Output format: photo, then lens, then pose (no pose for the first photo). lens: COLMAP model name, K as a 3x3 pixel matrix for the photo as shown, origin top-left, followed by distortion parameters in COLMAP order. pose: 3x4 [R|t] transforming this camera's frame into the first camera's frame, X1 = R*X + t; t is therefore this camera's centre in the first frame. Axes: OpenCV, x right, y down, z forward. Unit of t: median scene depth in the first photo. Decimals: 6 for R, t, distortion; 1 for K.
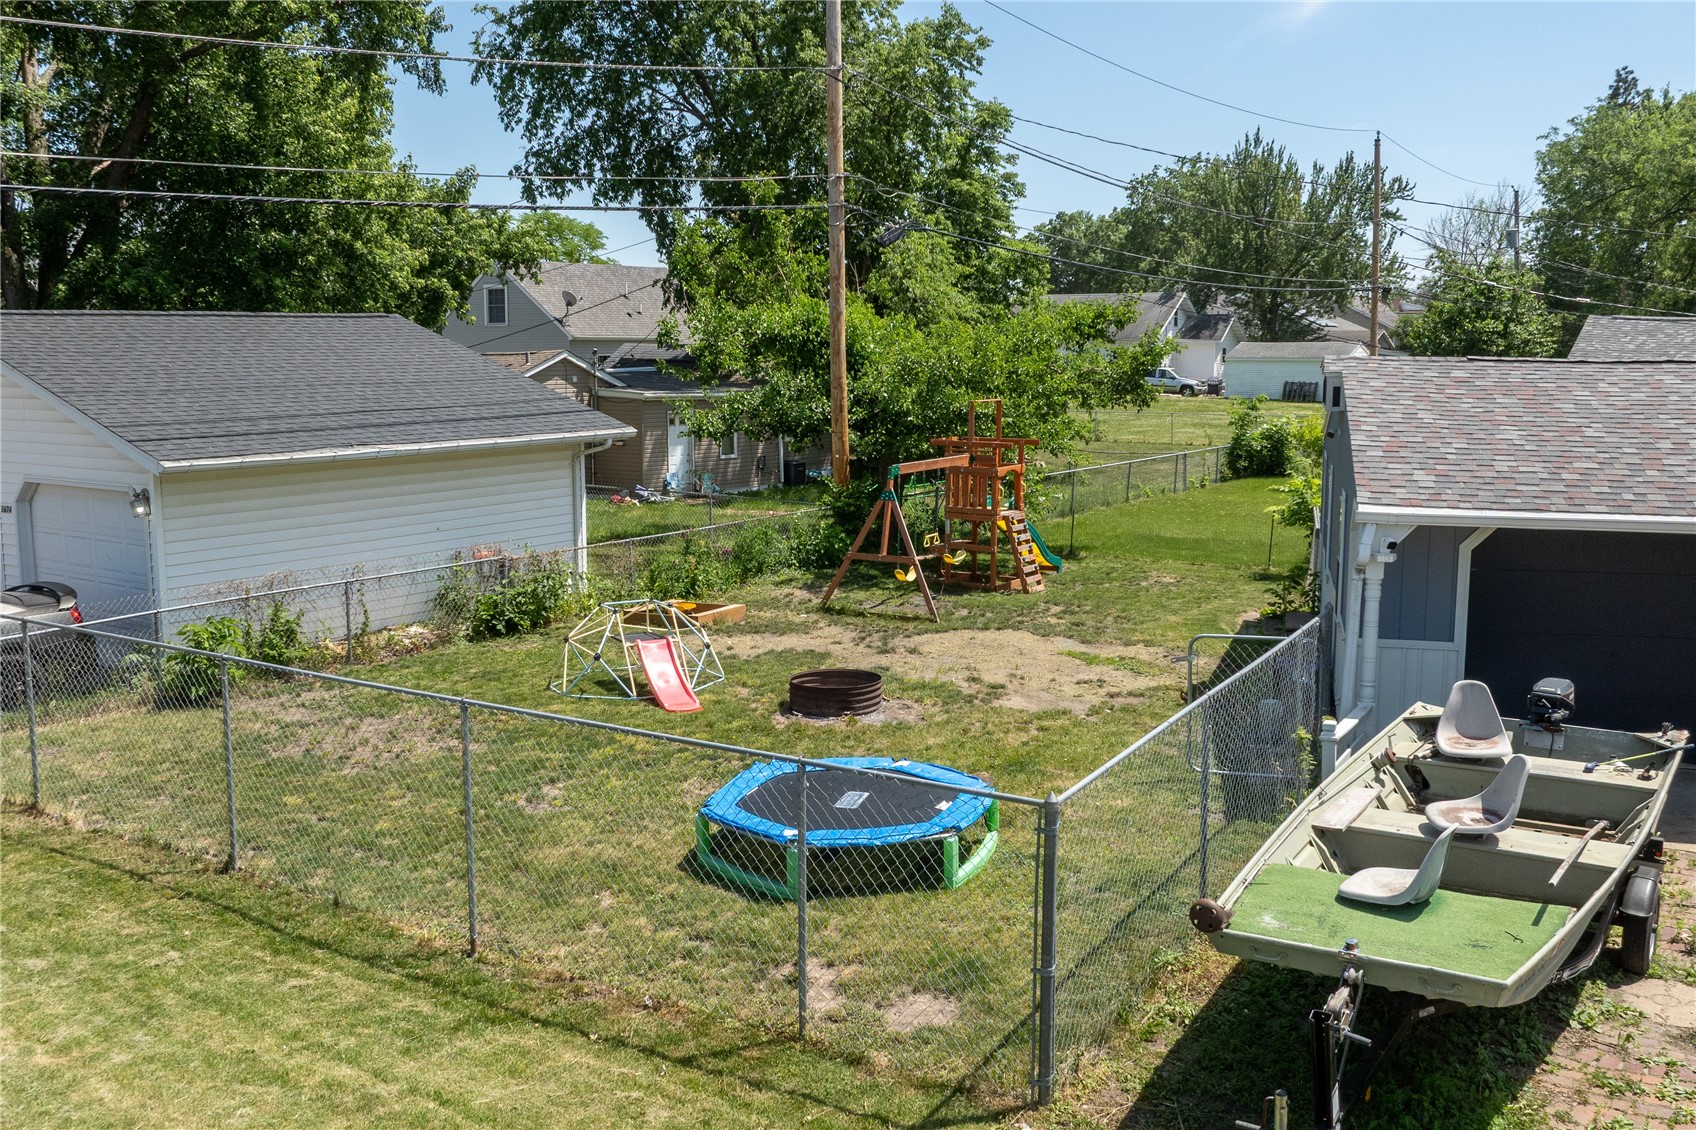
lens RADIAL K [[1495.0, 0, 846.7], [0, 1495.0, 553.7], [0, 0, 1]] dist [-0.043795, -0.008978]
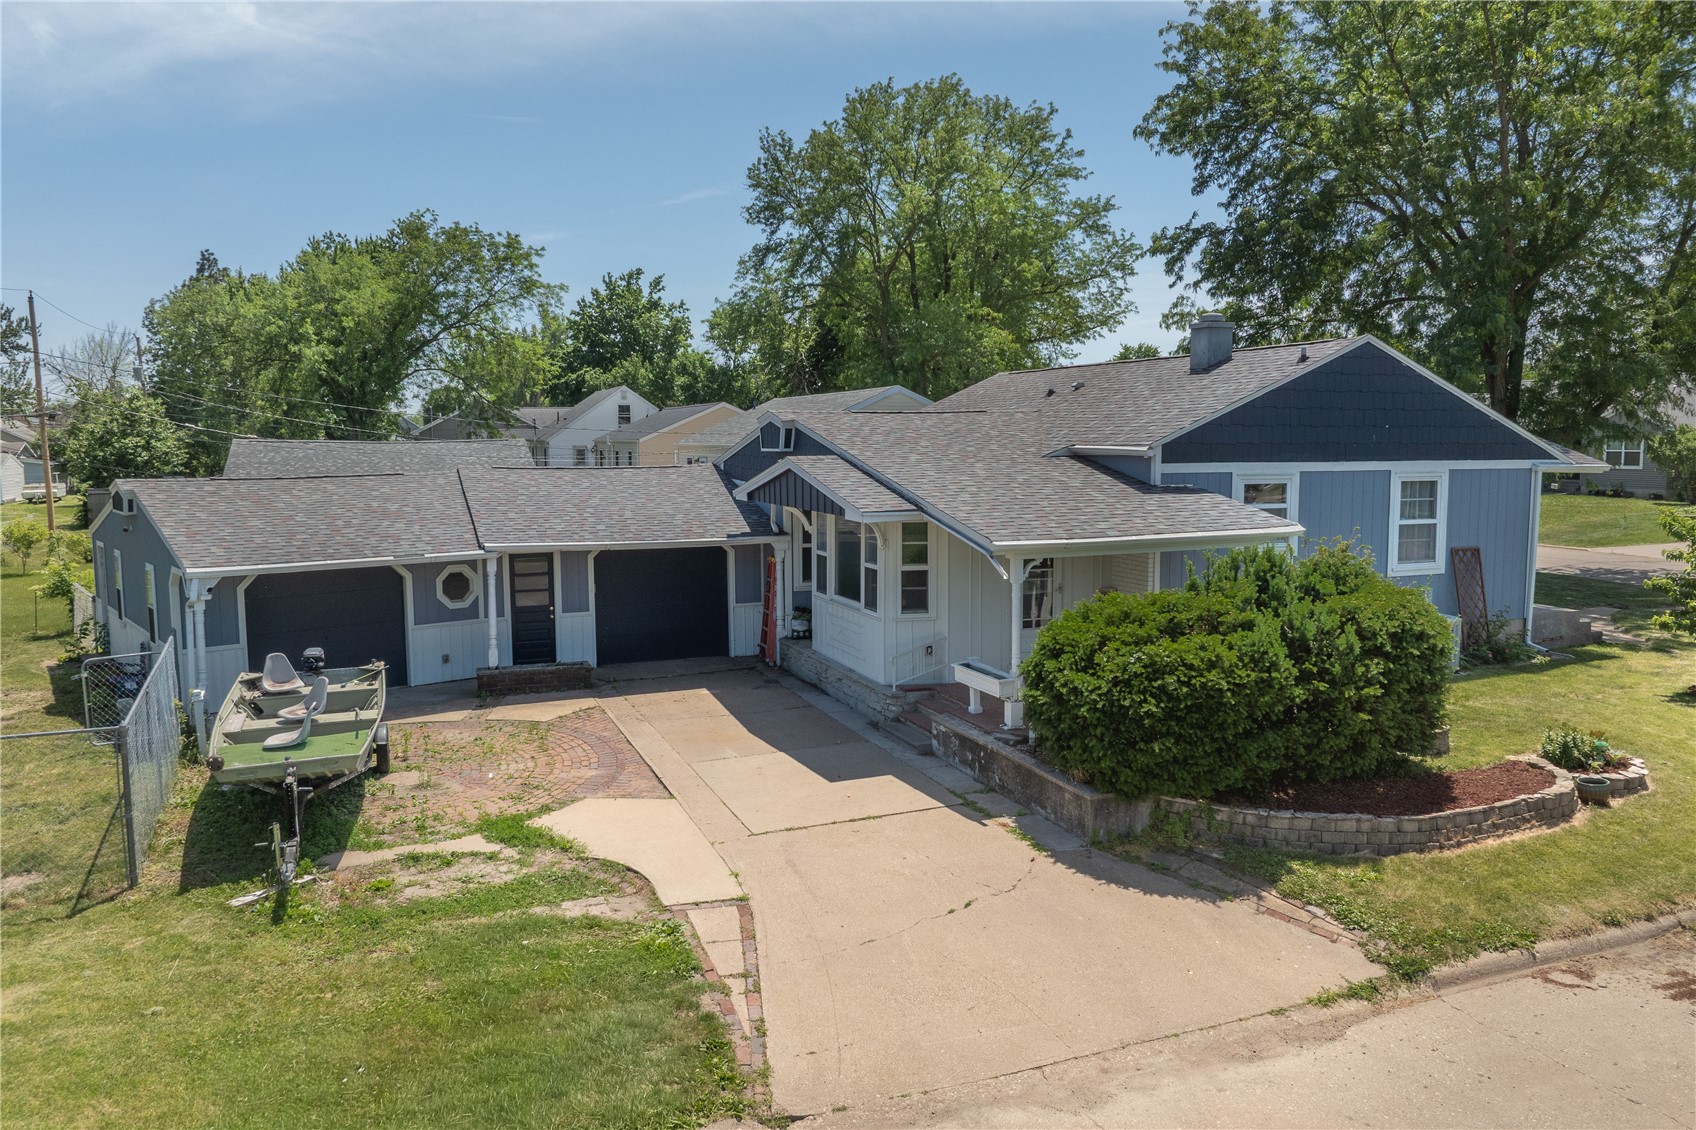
lens RADIAL K [[1201.0, 0, 847.8], [0, 1201.0, 558.9], [0, 0, 1]] dist [-0.010113, -0.000731]
pose [[0.556054, -0.083189, 0.826973, -0.410801], [0.120113, 0.992577, 0.019084, 0.023750], [-0.822422, 0.088718, 0.561918, -0.452519]]
